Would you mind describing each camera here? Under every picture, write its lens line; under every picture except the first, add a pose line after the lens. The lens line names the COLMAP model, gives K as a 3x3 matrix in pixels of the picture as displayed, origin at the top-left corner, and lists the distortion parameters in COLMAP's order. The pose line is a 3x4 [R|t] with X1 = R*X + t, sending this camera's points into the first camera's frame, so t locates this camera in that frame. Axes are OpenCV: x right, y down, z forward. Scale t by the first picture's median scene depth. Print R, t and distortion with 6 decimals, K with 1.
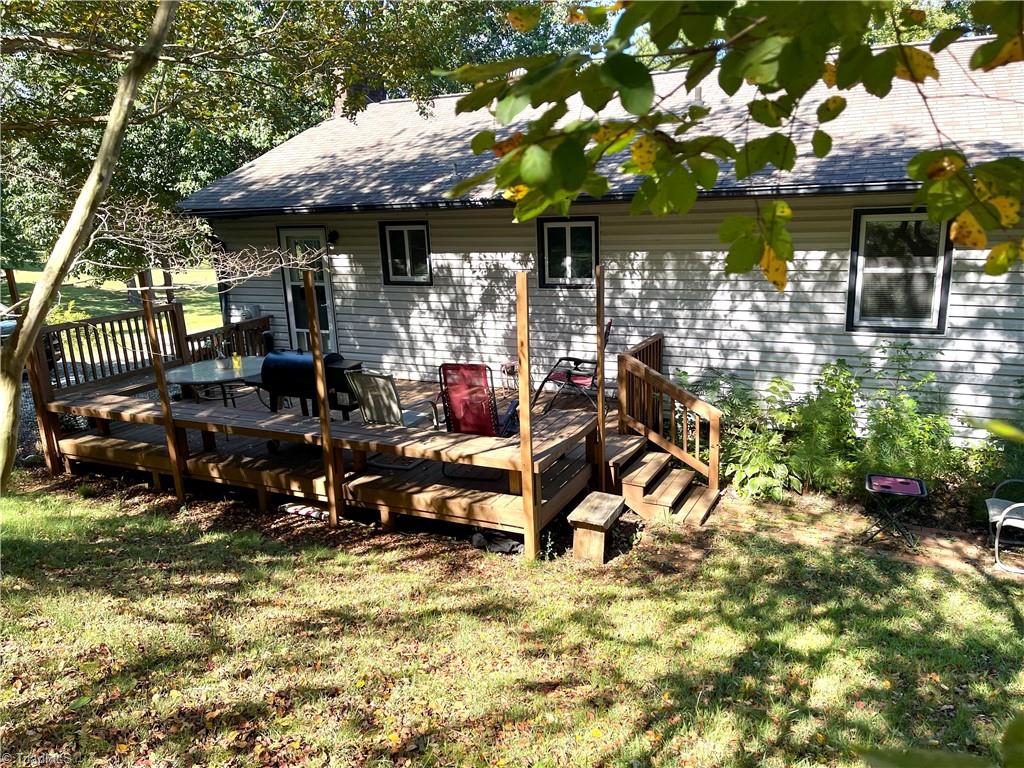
lens RADIAL K [[790.2, 0, 512.0], [0, 790.2, 384.0], [0, 0, 1]] dist [0.041194, 0.000021]
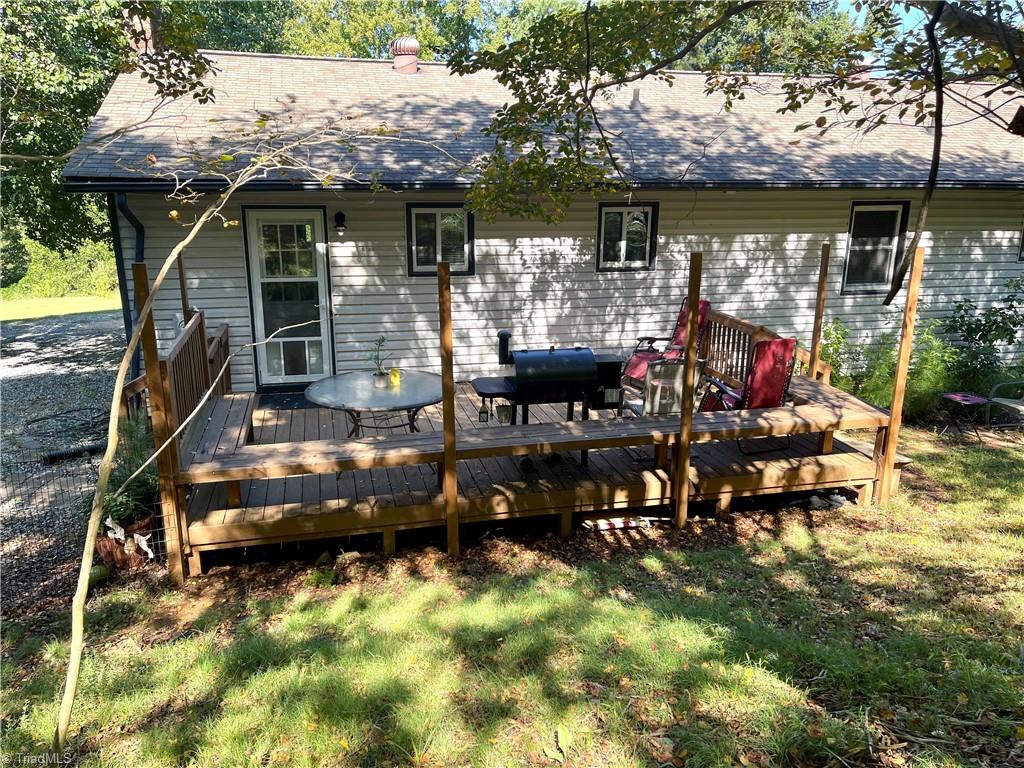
lens RADIAL K [[790.2, 0, 512.0], [0, 790.2, 384.0], [0, 0, 1]] dist [0.041194, 0.000021]
pose [[0.757893, -0.123610, 0.640561, -0.687666], [0.116193, 0.991763, 0.053906, -0.045301], [-0.641948, 0.033573, 0.766013, 0.287875]]
